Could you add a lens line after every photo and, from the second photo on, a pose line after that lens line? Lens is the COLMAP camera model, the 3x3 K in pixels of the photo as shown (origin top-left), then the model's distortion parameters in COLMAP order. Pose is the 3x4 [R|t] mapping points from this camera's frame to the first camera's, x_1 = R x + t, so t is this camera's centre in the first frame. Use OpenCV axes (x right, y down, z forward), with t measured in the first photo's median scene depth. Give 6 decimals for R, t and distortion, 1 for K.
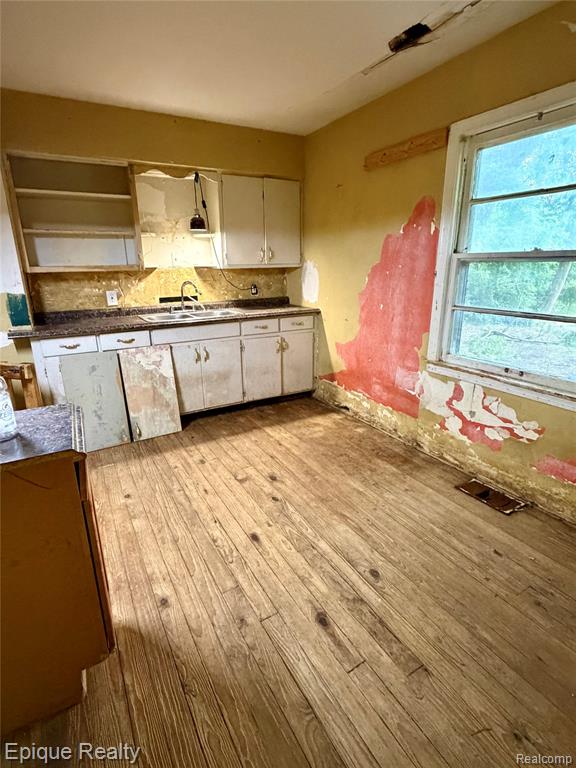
lens RADIAL K [[391.2, 0, 287.5], [0, 391.2, 382.5], [0, 0, 1]] dist [-0.008360, 0.001271]
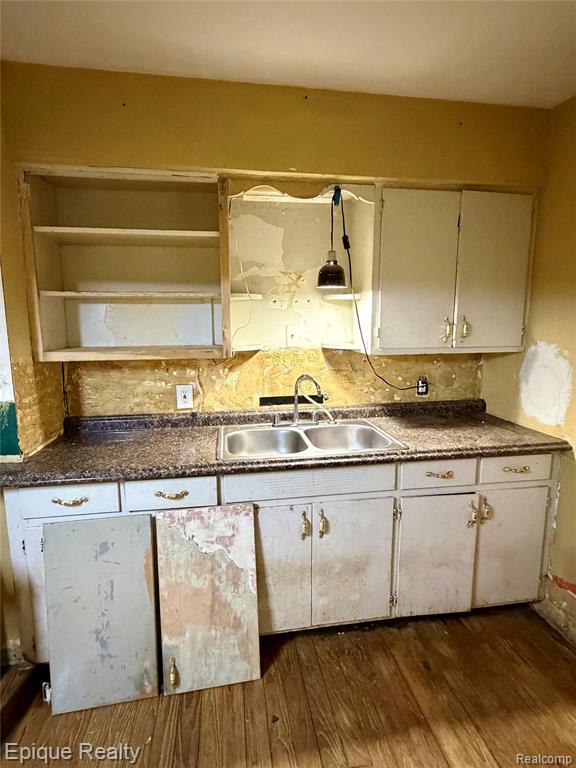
lens RADIAL K [[391.2, 0, 288.9], [0, 391.2, 382.4], [0, 0, 1]] dist [-0.008360, 0.001271]
pose [[0.937962, 0.060445, -0.341429, -0.089212], [-0.107404, 0.986905, -0.120341, -0.186122], [0.329684, 0.149547, 0.932172, 0.487874]]
